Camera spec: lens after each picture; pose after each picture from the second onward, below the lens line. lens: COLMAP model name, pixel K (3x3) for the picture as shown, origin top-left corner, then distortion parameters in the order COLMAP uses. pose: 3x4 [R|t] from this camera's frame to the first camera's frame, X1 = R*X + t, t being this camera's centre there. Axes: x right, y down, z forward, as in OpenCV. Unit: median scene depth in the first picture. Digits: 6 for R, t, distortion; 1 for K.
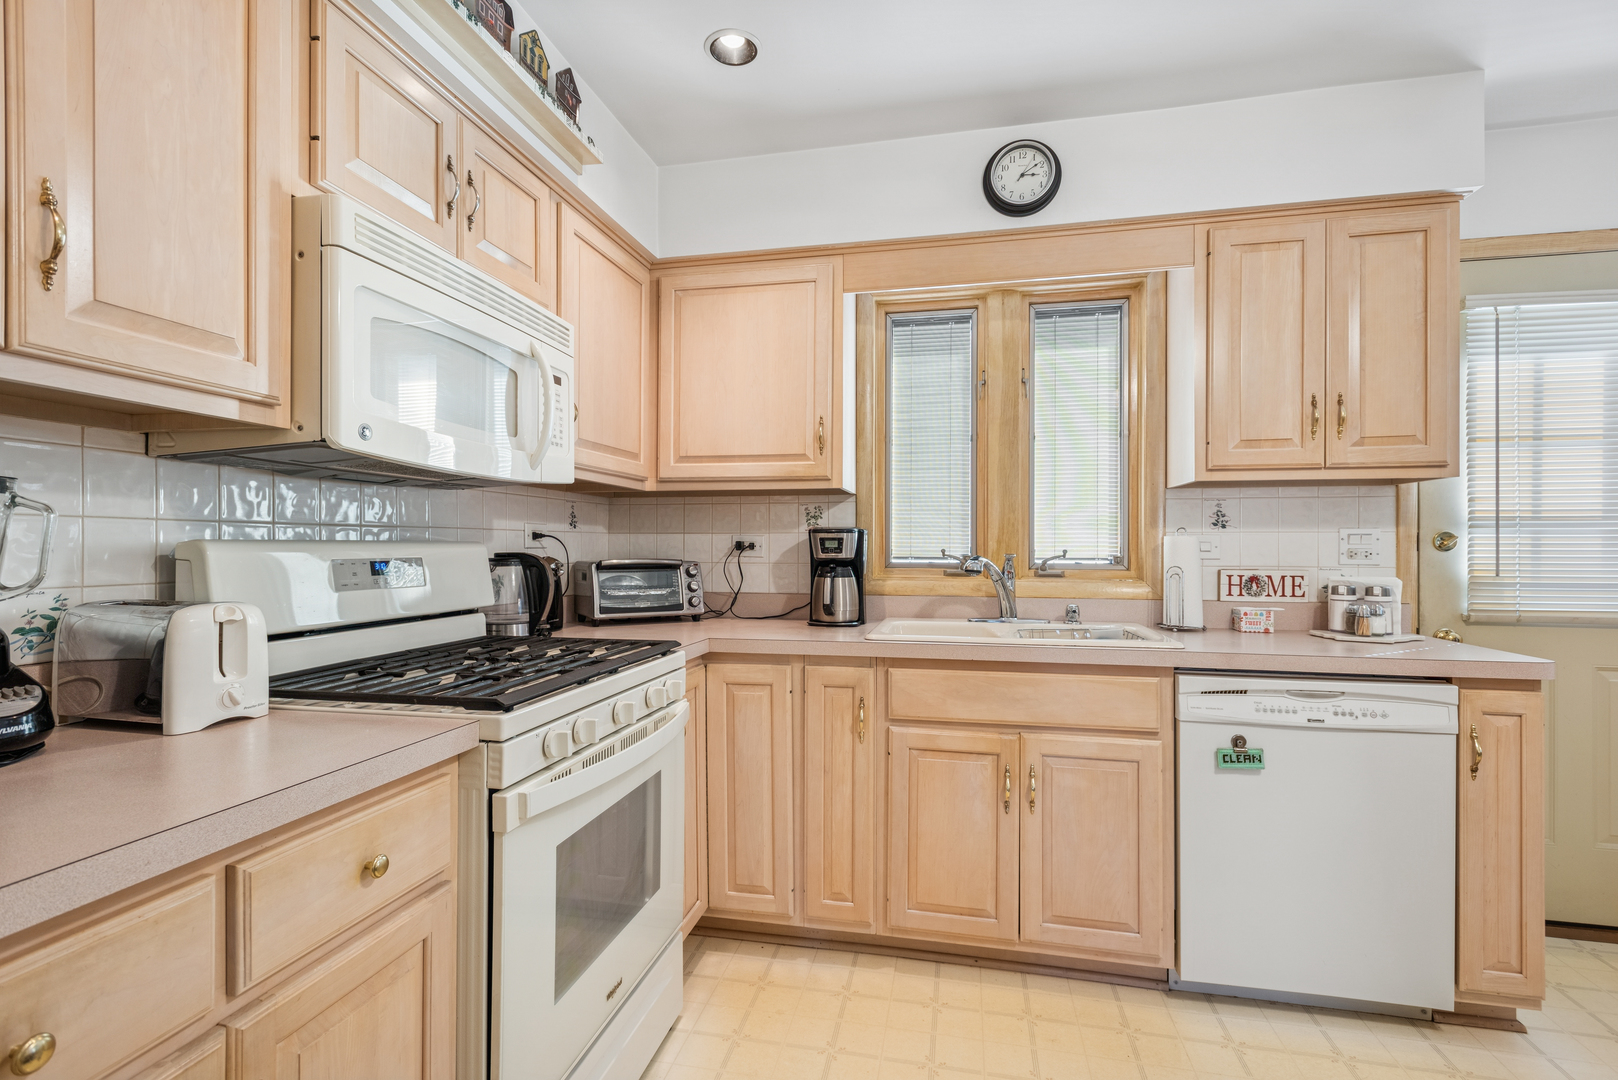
lens RADIAL K [[756.9, 0, 799.3], [0, 756.9, 547.6], [0, 0, 1]] dist [-0.000451, -0.001035]
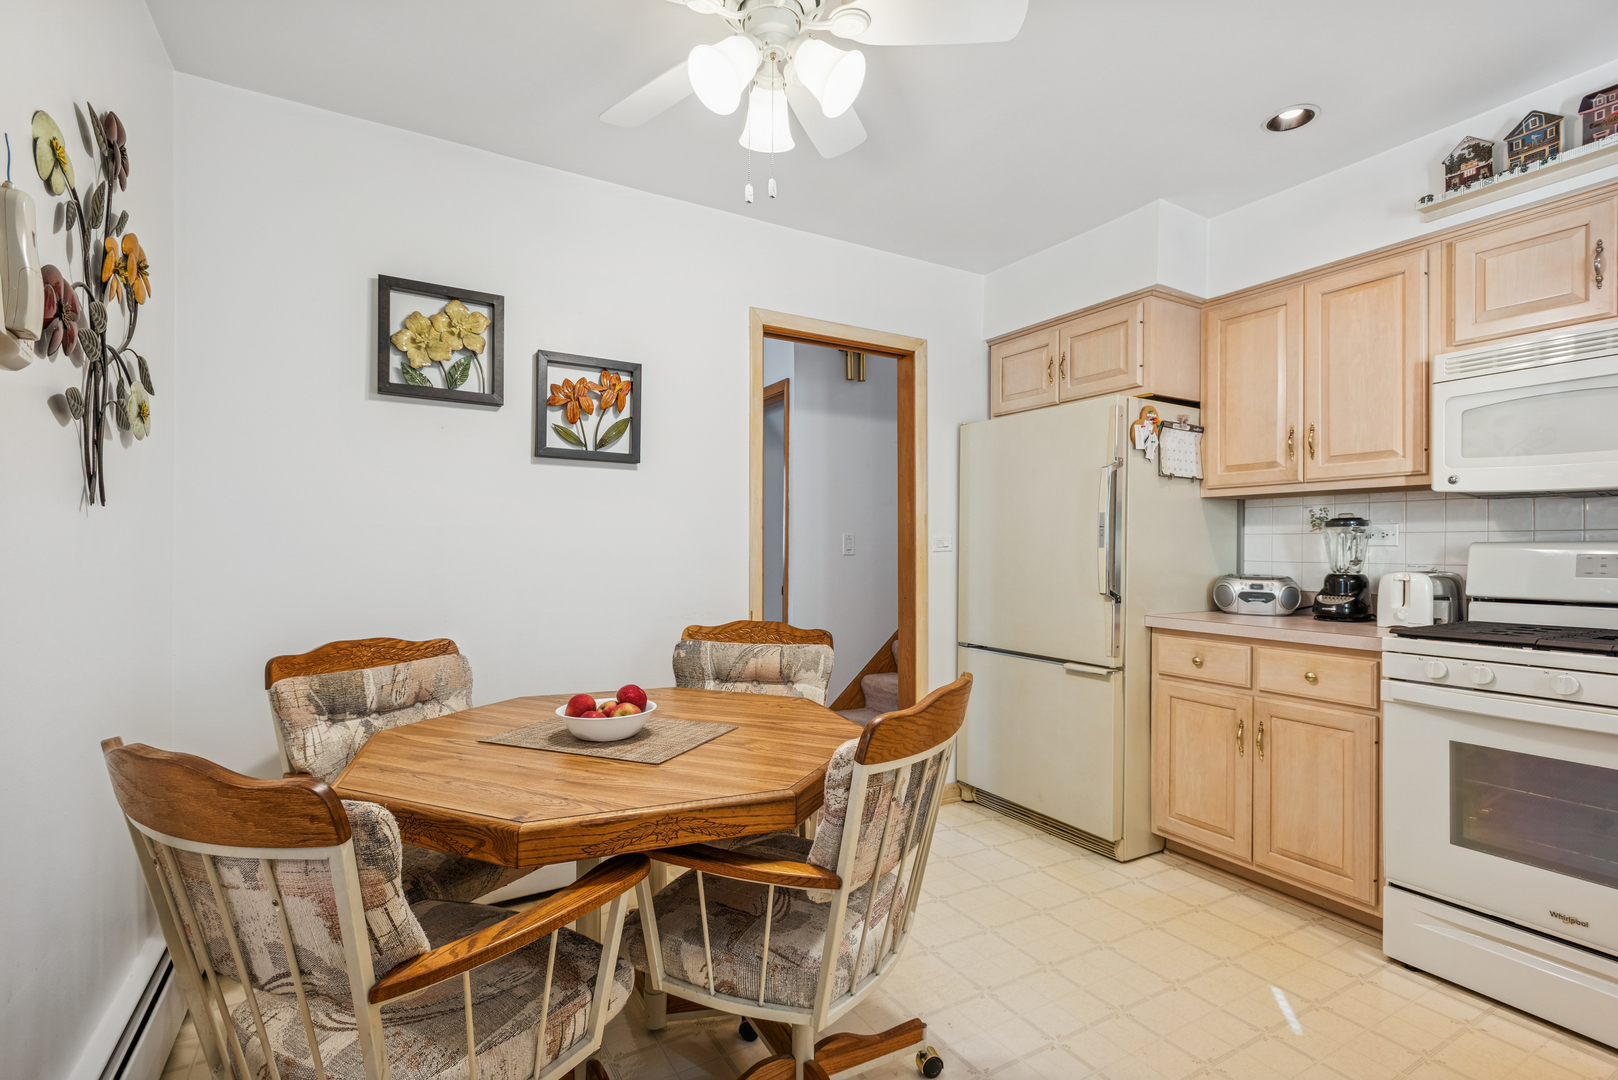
lens RADIAL K [[756.9, 0, 799.3], [0, 756.9, 547.6], [0, 0, 1]] dist [-0.000451, -0.001035]
pose [[-0.743028, -0.000944, -0.669260, 1.865581], [-0.001571, 0.999999, 0.000334, 0.005931], [0.669259, 0.001300, -0.743028, 1.393120]]
